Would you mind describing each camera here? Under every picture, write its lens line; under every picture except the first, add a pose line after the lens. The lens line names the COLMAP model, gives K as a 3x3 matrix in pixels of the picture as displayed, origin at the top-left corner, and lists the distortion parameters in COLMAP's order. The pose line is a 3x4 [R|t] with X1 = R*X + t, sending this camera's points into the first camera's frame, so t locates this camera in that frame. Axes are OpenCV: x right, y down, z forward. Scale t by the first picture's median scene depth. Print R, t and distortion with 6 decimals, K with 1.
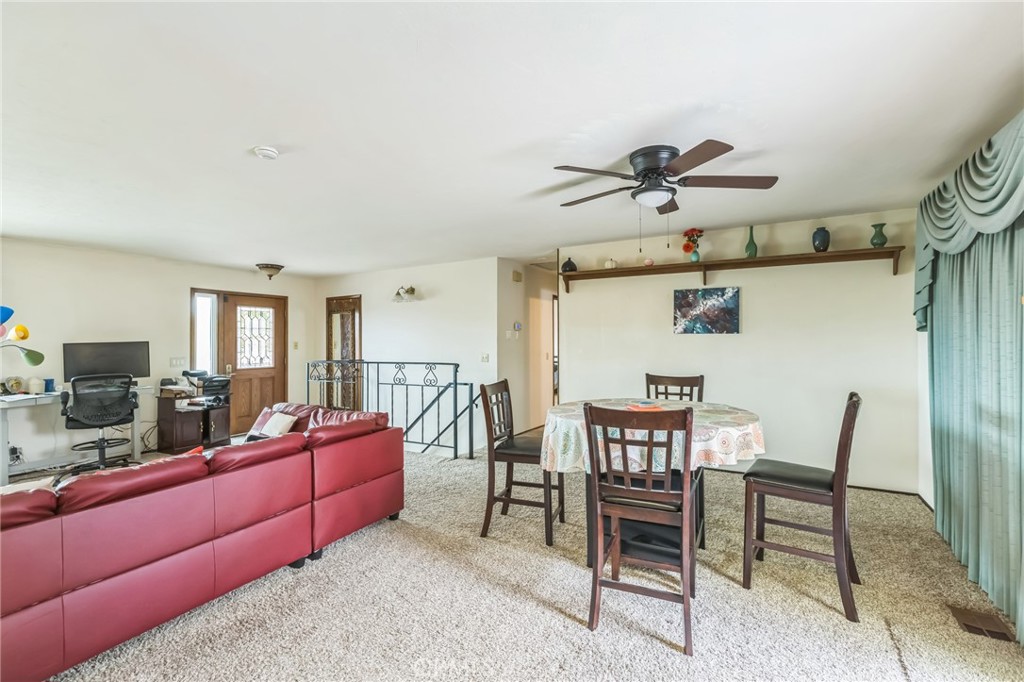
lens RADIAL K [[457.7, 0, 509.7], [0, 457.7, 339.6], [0, 0, 1]] dist [0.004737, -0.000008]
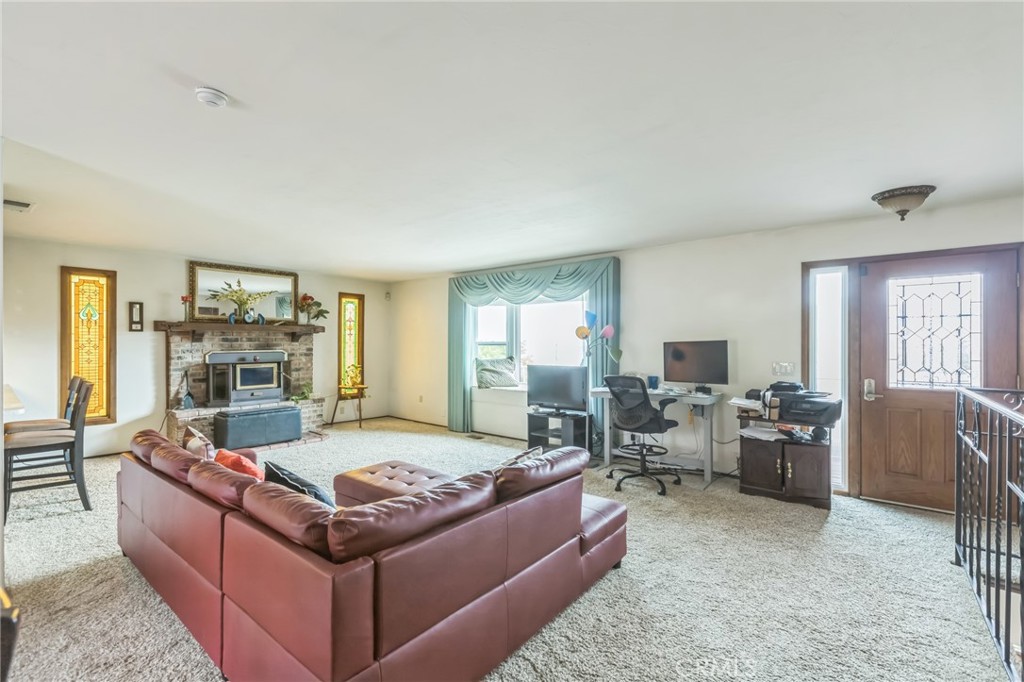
lens RADIAL K [[457.7, 0, 512.7], [0, 457.7, 343.0], [0, 0, 1]] dist [0.004737, -0.000008]
pose [[-0.174002, 0.006936, -0.984721, 0.089118], [0.007380, 0.999956, 0.005739, 0.000949], [0.984718, -0.006269, -0.174046, 0.949467]]
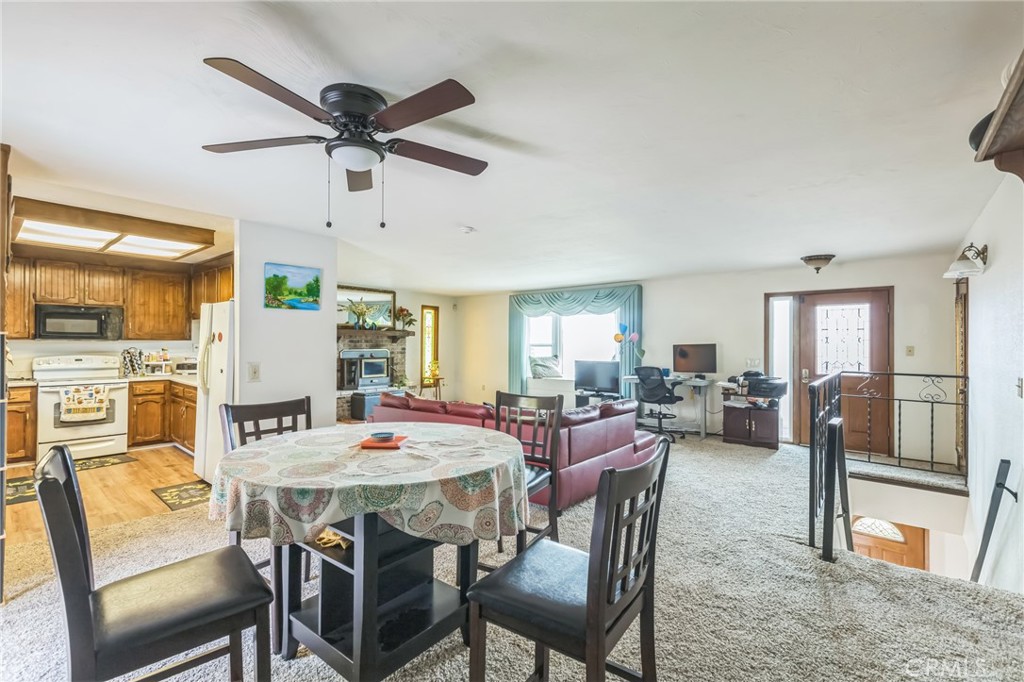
lens RADIAL K [[457.7, 0, 513.0], [0, 457.7, 343.8], [0, 0, 1]] dist [0.004737, -0.000008]
pose [[-0.179711, 0.004926, -0.983707, 0.625141], [0.002291, 0.999987, 0.004589, -0.004578], [0.983717, -0.001429, -0.179720, 0.850443]]
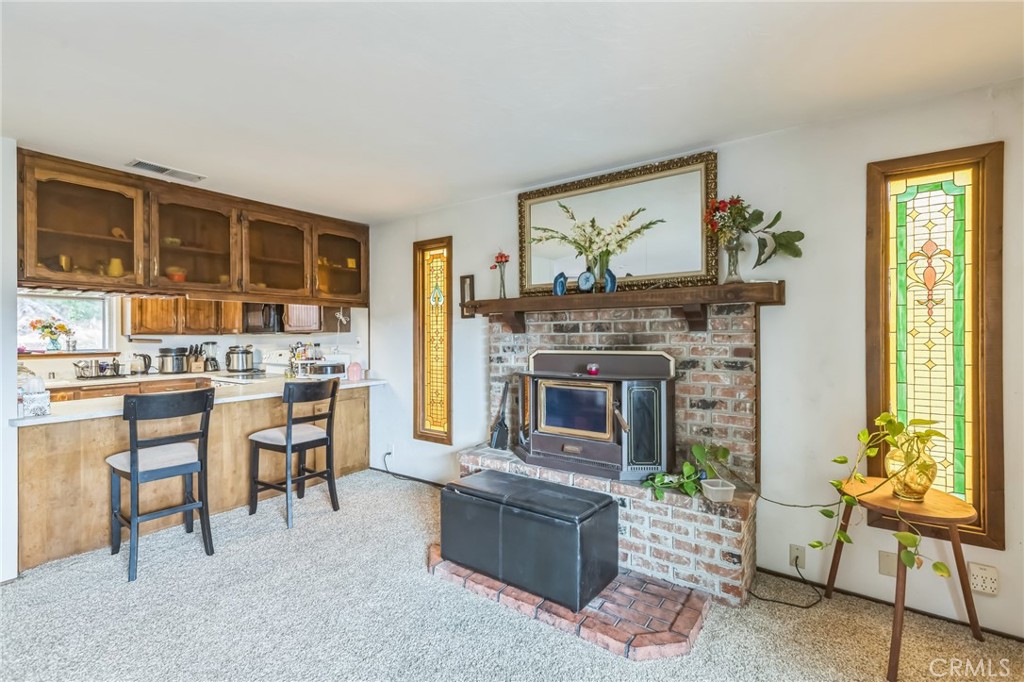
lens RADIAL K [[457.7, 0, 515.3], [0, 457.7, 333.1], [0, 0, 1]] dist [0.004737, -0.000008]
pose [[-0.995500, 0.011835, 0.094015, -1.132833], [0.010755, 0.999870, -0.011987, 0.008390], [-0.094145, -0.010922, -0.995499, 0.564714]]
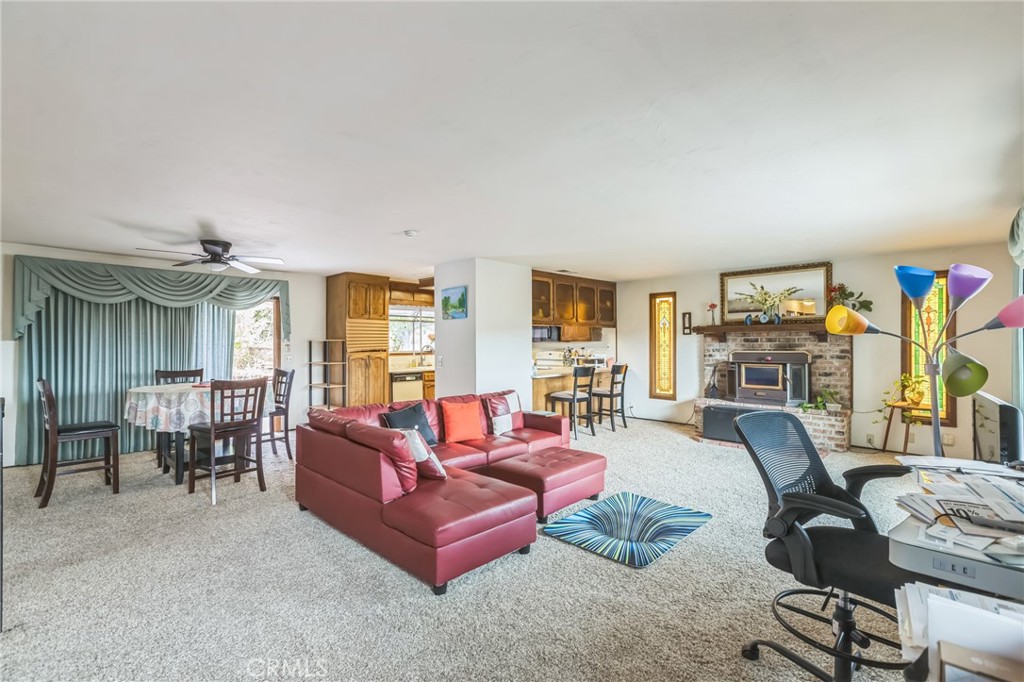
lens RADIAL K [[457.7, 0, 510.2], [0, 457.7, 339.4], [0, 0, 1]] dist [0.004737, -0.000008]
pose [[-0.966513, 0.009680, 0.256434, -0.770484], [0.005951, 0.999865, -0.015314, 0.008159], [-0.256547, -0.013275, -0.966440, 1.490942]]
